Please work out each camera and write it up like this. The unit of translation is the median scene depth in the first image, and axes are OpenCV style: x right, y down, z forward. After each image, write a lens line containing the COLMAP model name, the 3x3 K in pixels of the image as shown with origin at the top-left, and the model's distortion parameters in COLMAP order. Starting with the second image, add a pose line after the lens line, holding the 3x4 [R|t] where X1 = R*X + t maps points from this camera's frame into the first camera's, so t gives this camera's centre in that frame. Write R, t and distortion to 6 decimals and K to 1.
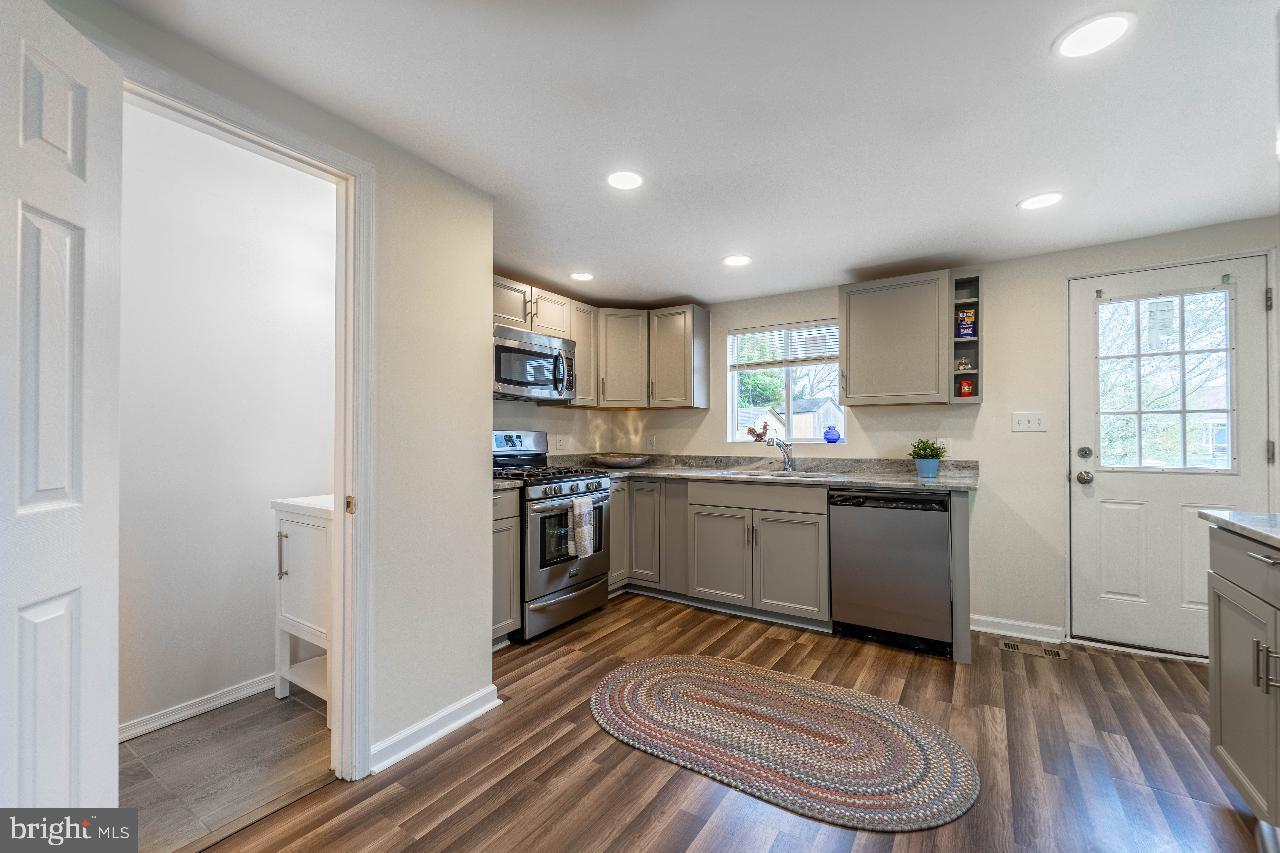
lens RADIAL K [[517.1, 0, 652.9], [0, 517.1, 431.3], [0, 0, 1]] dist [-0.006786, -0.000368]
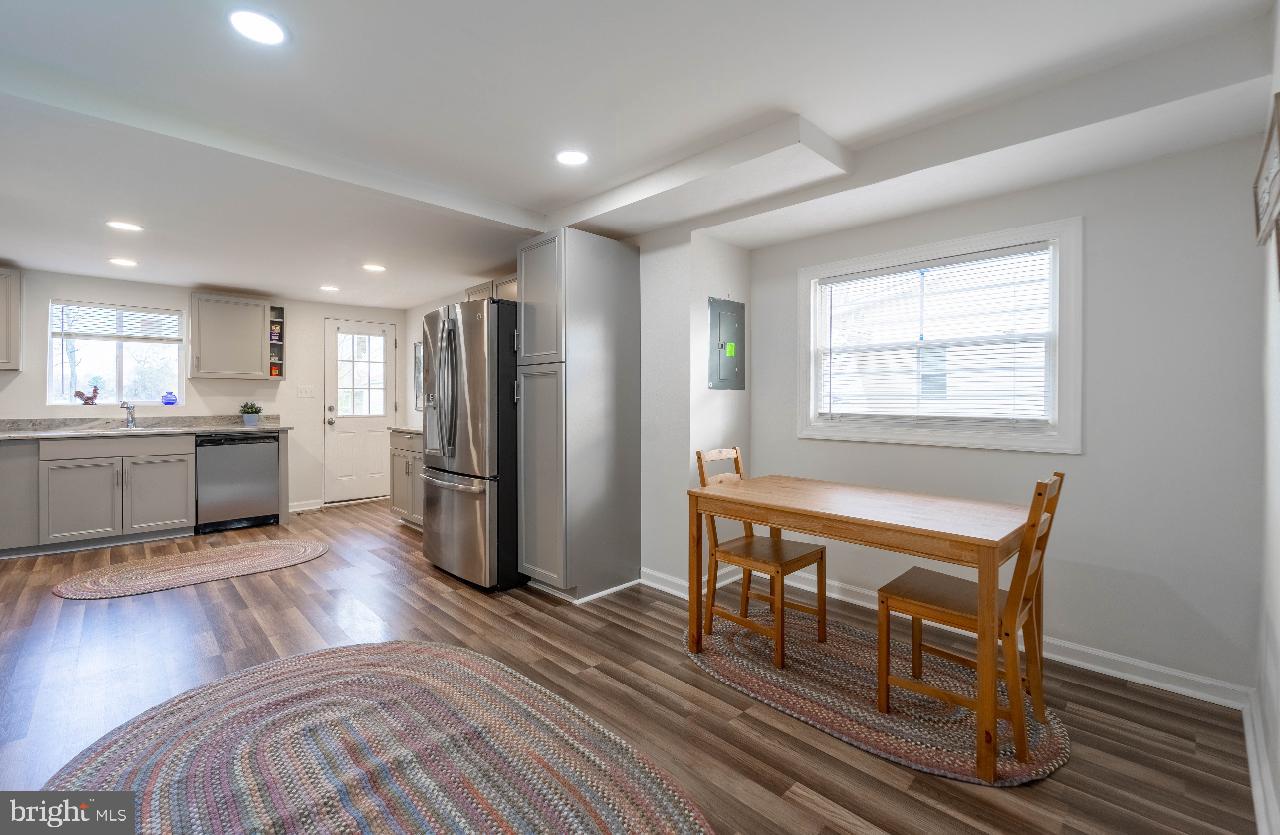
lens RADIAL K [[522.5, 0, 601.2], [0, 522.5, 402.2], [0, 0, 1]] dist [-0.000659, 0.000203]
pose [[0.256075, -0.001518, 0.966656, -0.782030], [-0.009583, 0.999946, 0.004108, 0.000061], [-0.966609, -0.010315, 0.256047, -0.475371]]
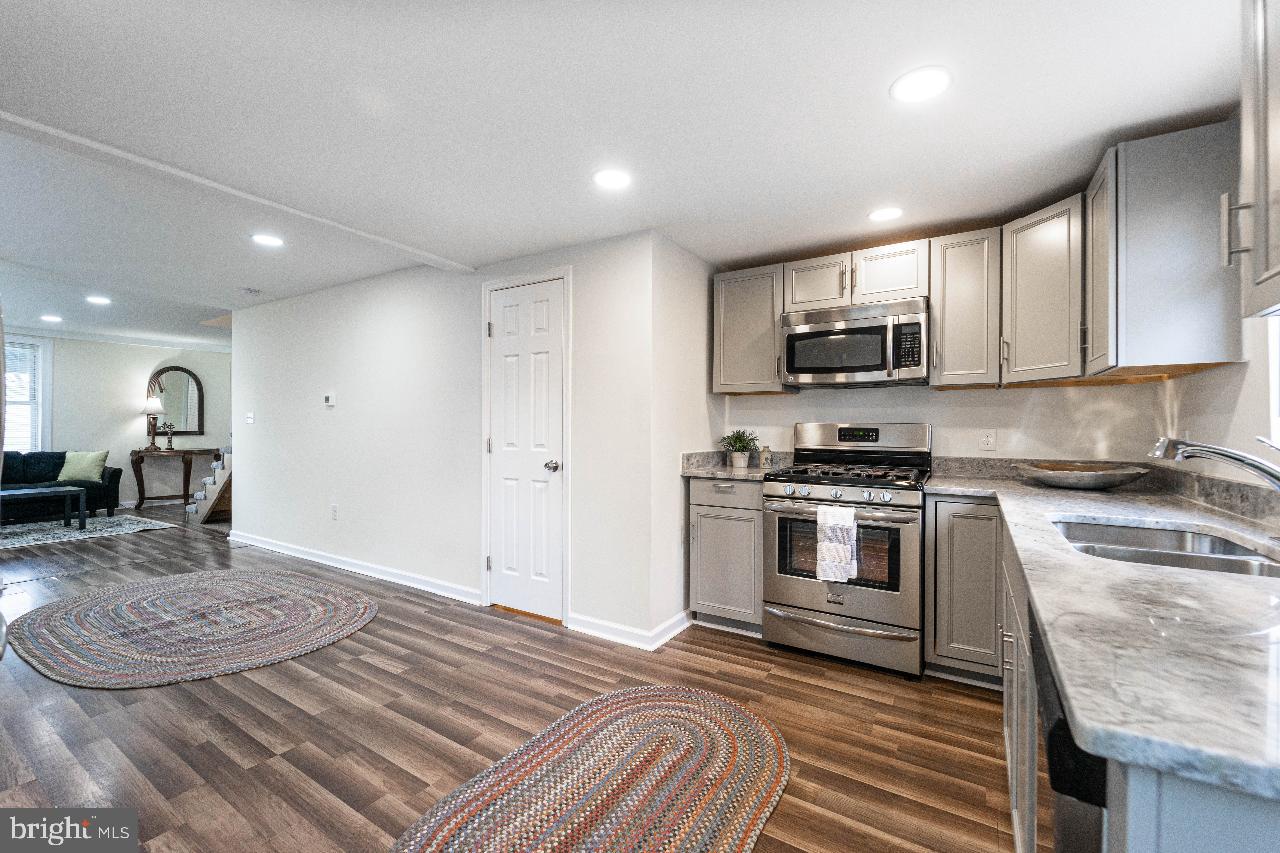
lens RADIAL K [[540.9, 0, 668.6], [0, 540.9, 430.1], [0, 0, 1]] dist [-0.000762, 0.000005]
pose [[0.004827, 0.001095, -0.999988, 0.691717], [0.001524, 0.999998, 0.001102, 0.010069], [0.999987, -0.001530, 0.004825, 0.745647]]
